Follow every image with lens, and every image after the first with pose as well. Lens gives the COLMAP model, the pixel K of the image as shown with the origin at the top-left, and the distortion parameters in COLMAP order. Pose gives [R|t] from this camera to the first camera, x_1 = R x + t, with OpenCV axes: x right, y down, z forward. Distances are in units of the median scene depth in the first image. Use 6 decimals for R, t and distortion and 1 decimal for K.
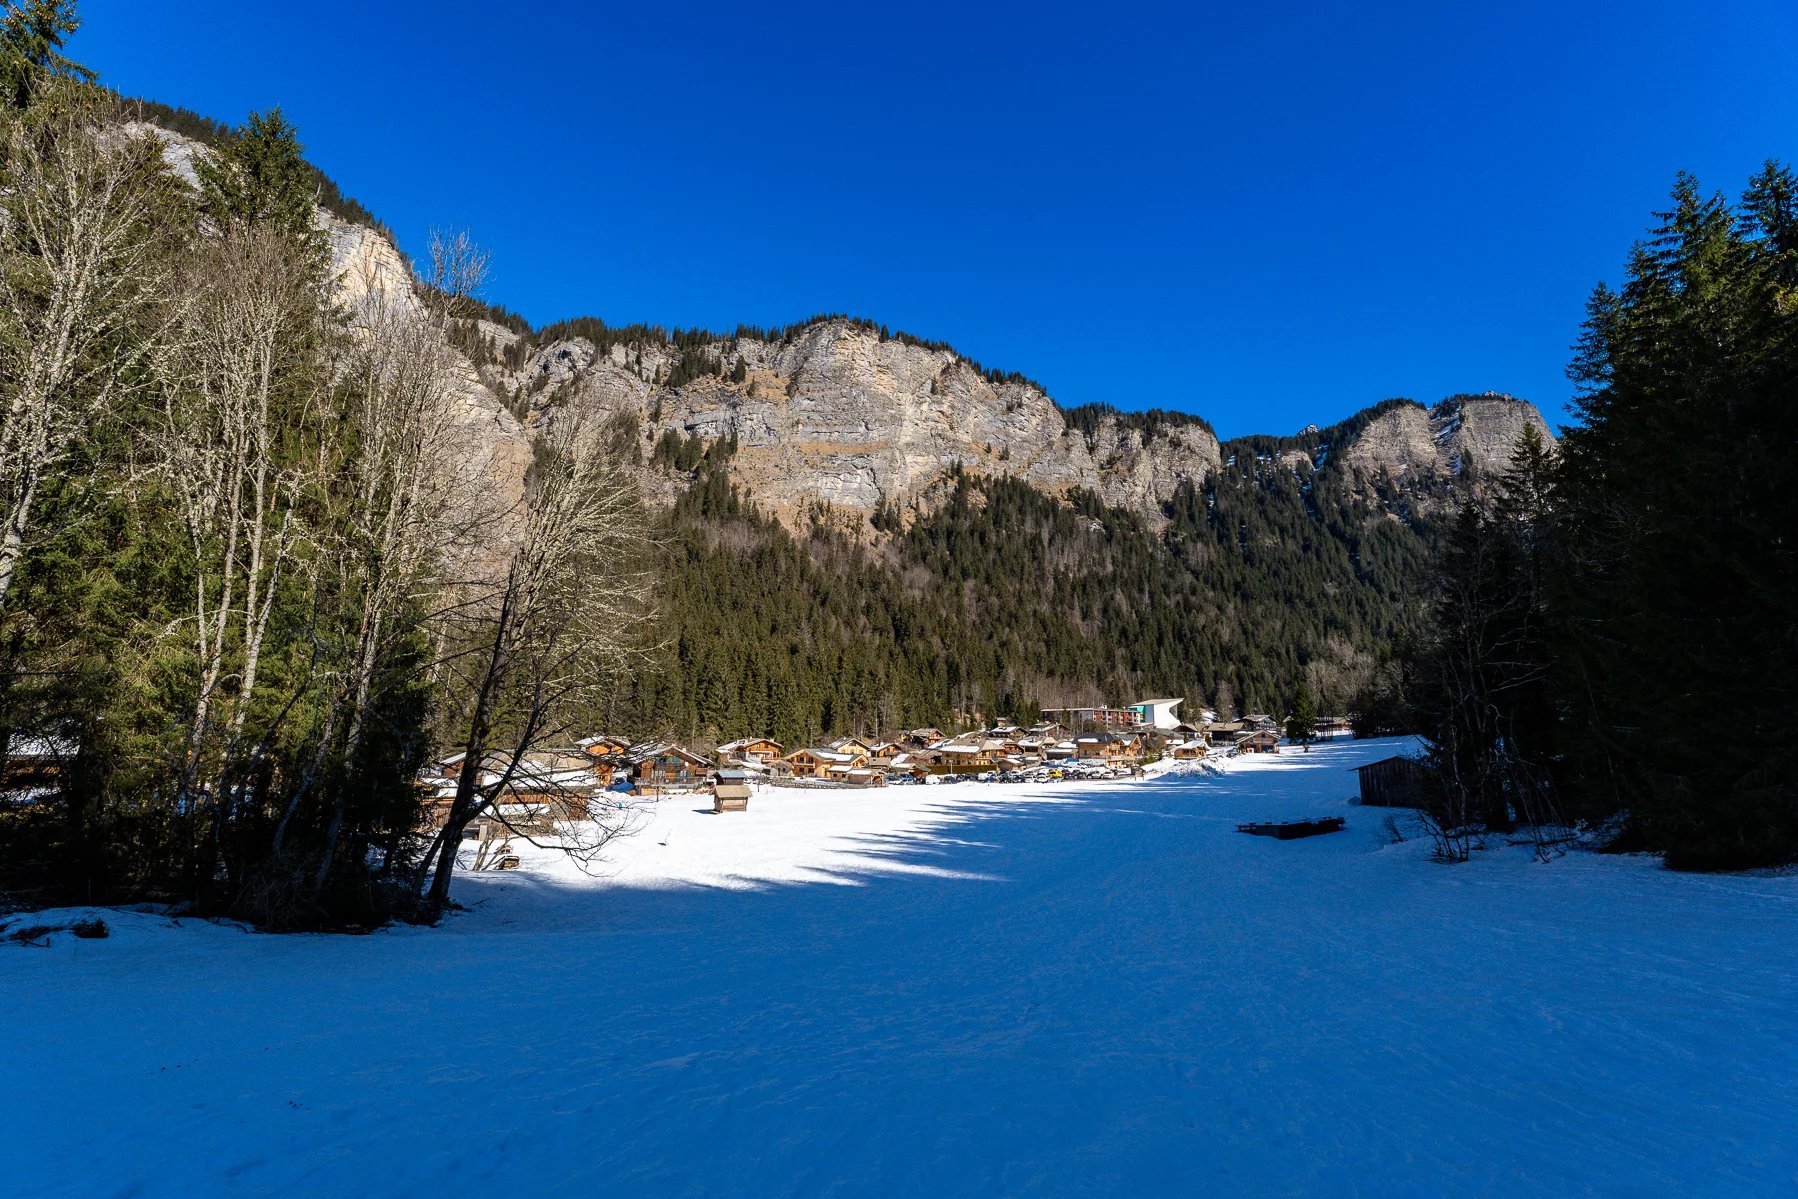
lens RADIAL K [[704.0, 0, 899.0], [0, 704.0, 599.5], [0, 0, 1]] dist [-0.001915, -0.000096]
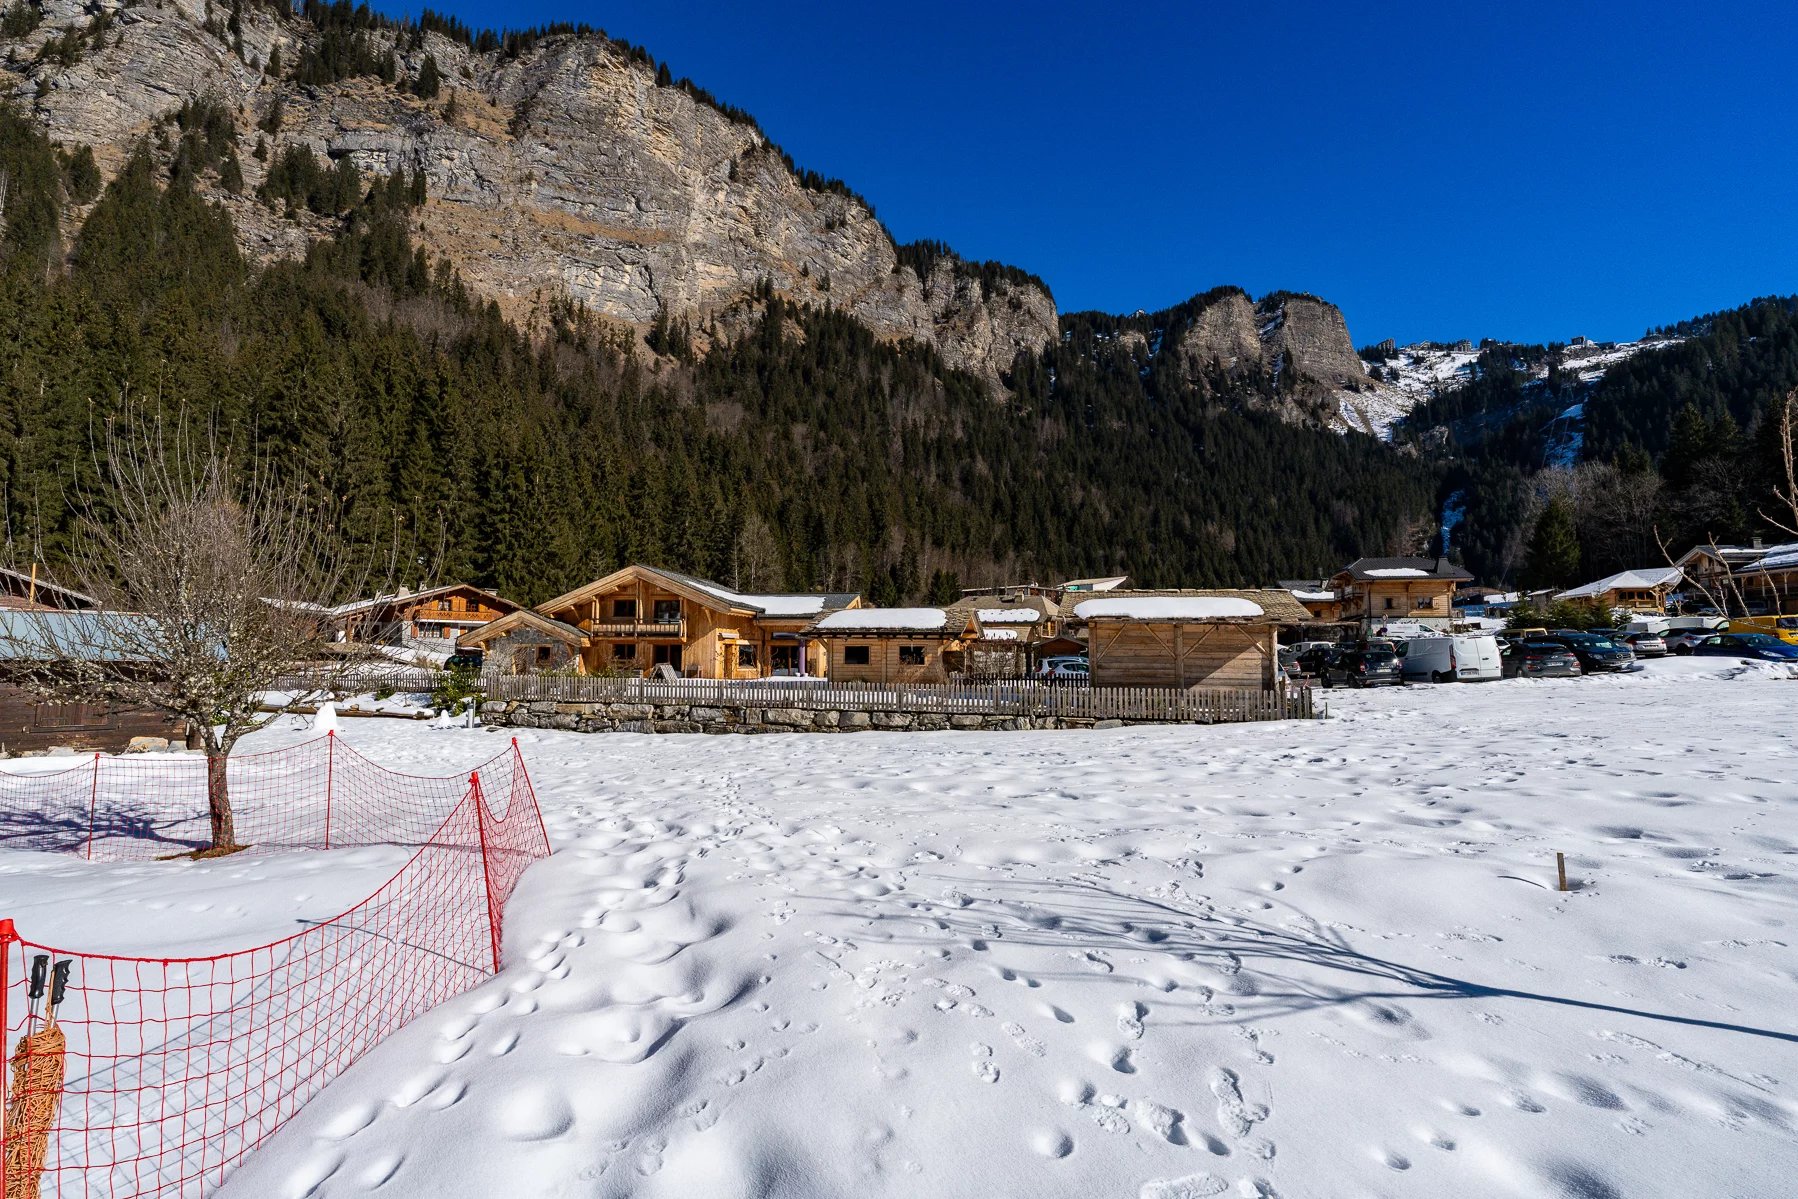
lens RADIAL K [[789.6, 0, 895.2], [0, 789.6, 592.9], [0, 0, 1]] dist [0.001516, -0.000625]
pose [[0.957264, 0.006526, 0.289142, -0.026906], [-0.039268, 0.993420, 0.107583, 0.039874], [-0.286537, -0.114340, 0.951222, 0.150751]]
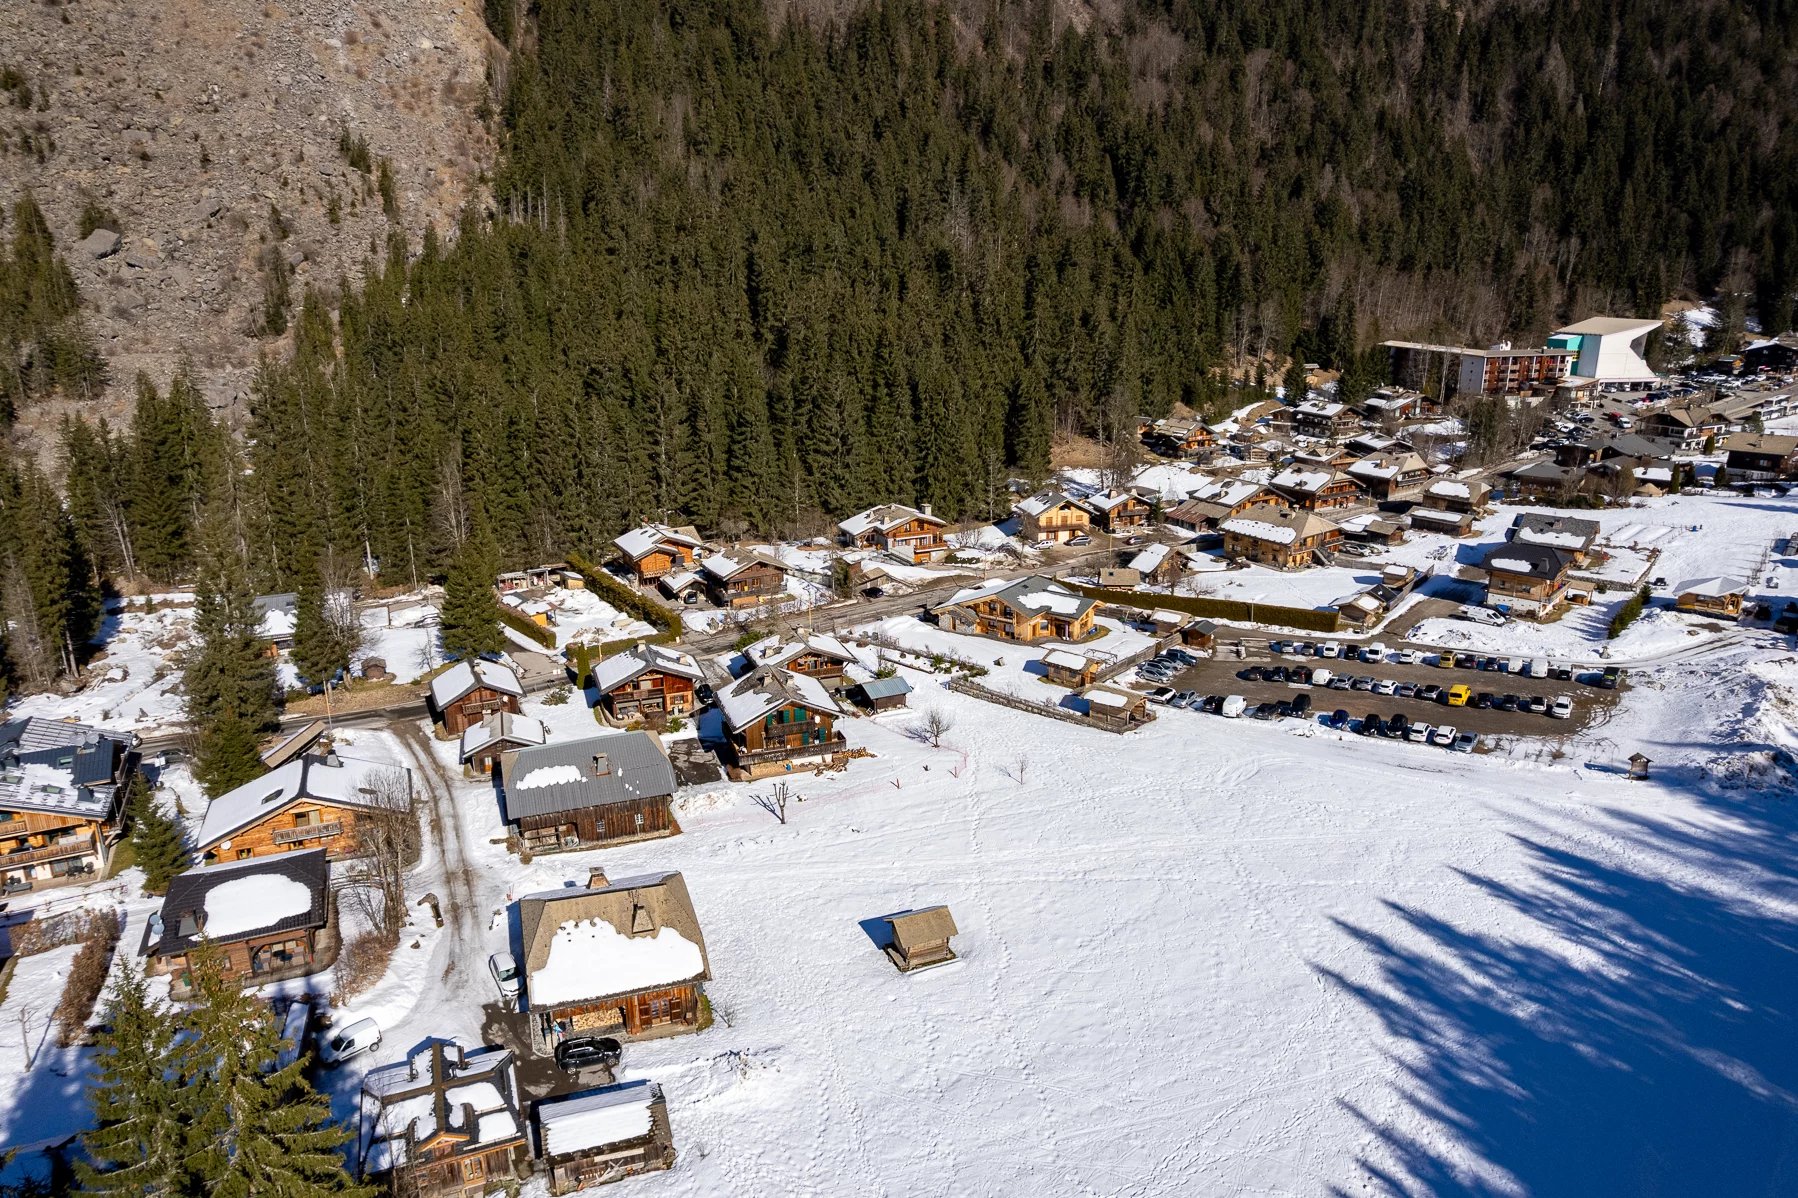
lens RADIAL K [[1150.5, 0, 899.0], [0, 1150.5, 581.9], [0, 0, 1]] dist [-0.083698, 0.074256]
pose [[0.986185, 0.020452, -0.164380, -0.012488], [0.055050, 0.895480, 0.441685, -0.045701], [0.156232, -0.444632, 0.881983, 0.034018]]
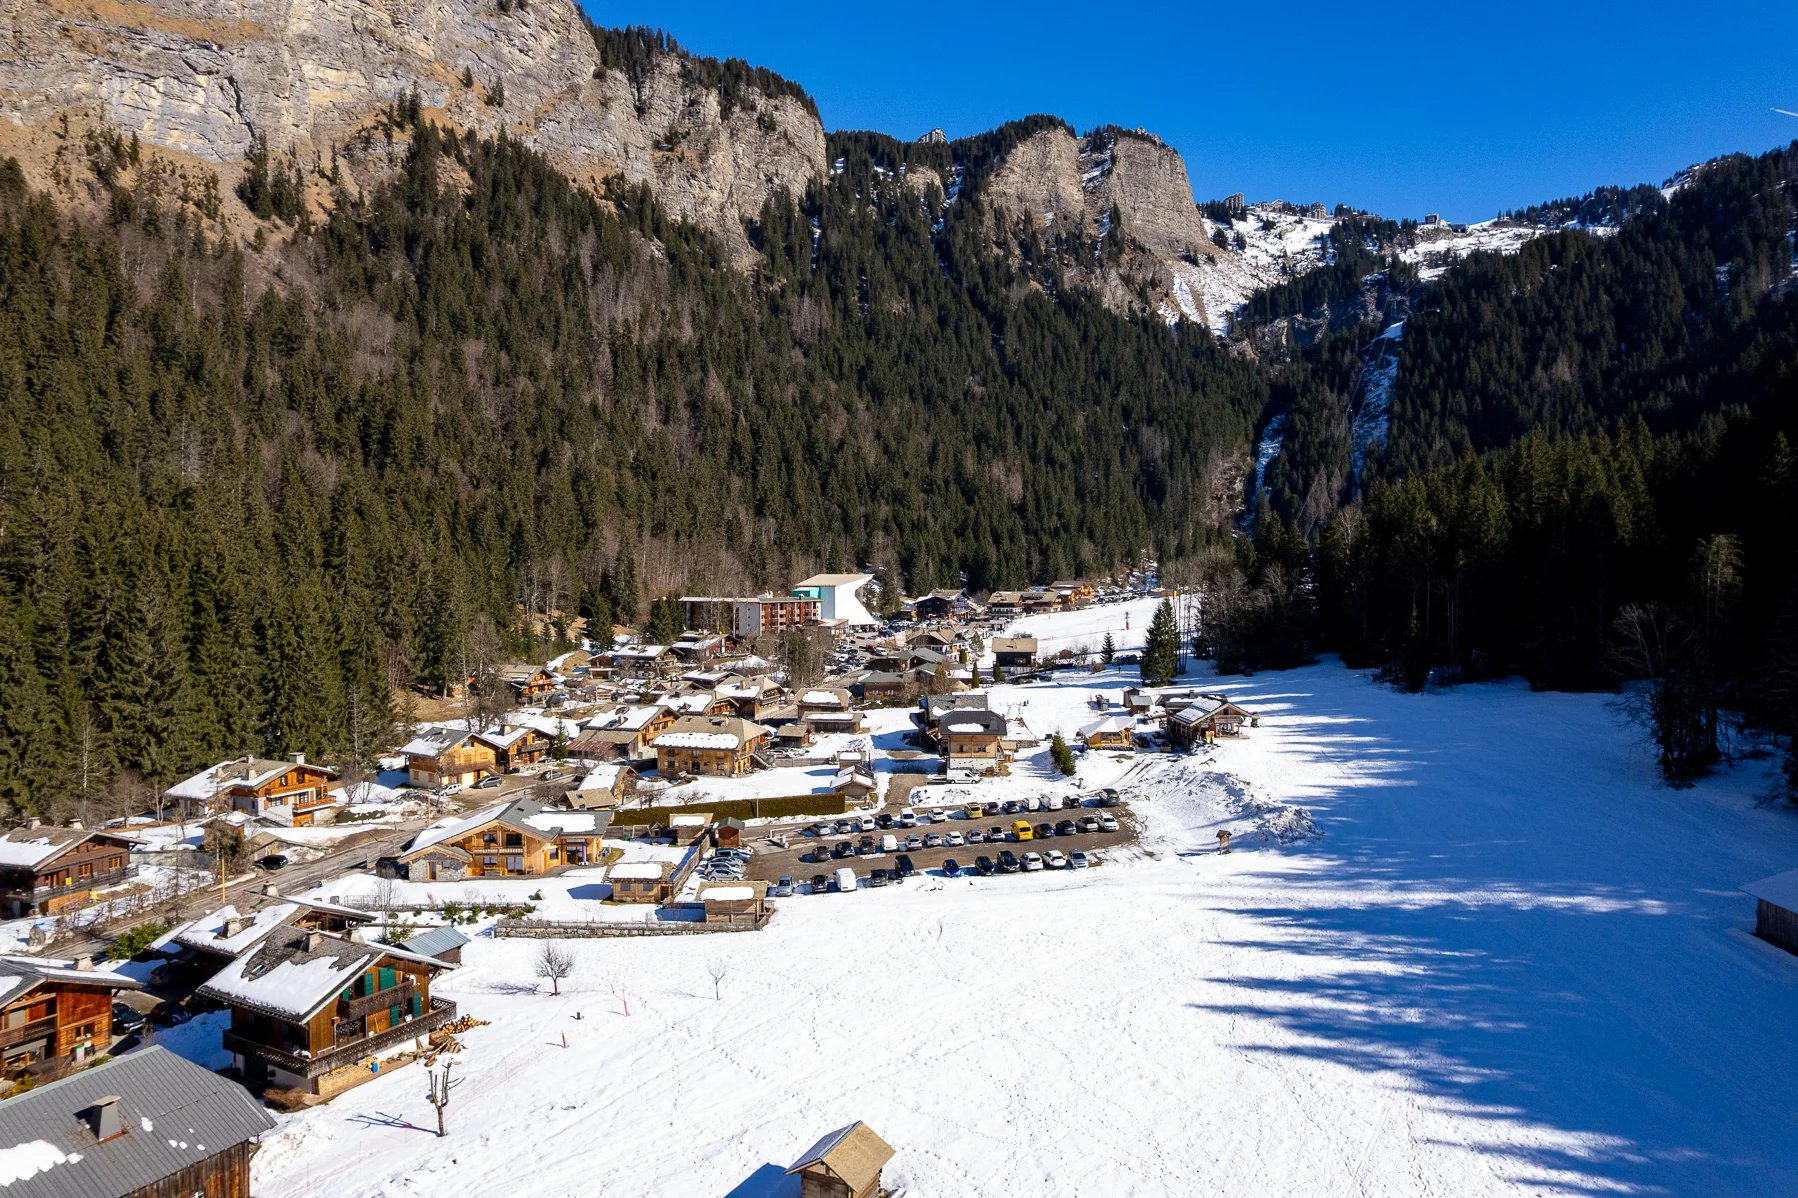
lens RADIAL K [[1150.5, 0, 899.0], [0, 1150.5, 581.9], [0, 0, 1]] dist [-0.083698, 0.074256]
pose [[0.849771, -0.024483, 0.526582, -0.062780], [-0.079317, 0.981611, 0.173636, -0.017761], [-0.521150, -0.189318, 0.832203, 0.060235]]
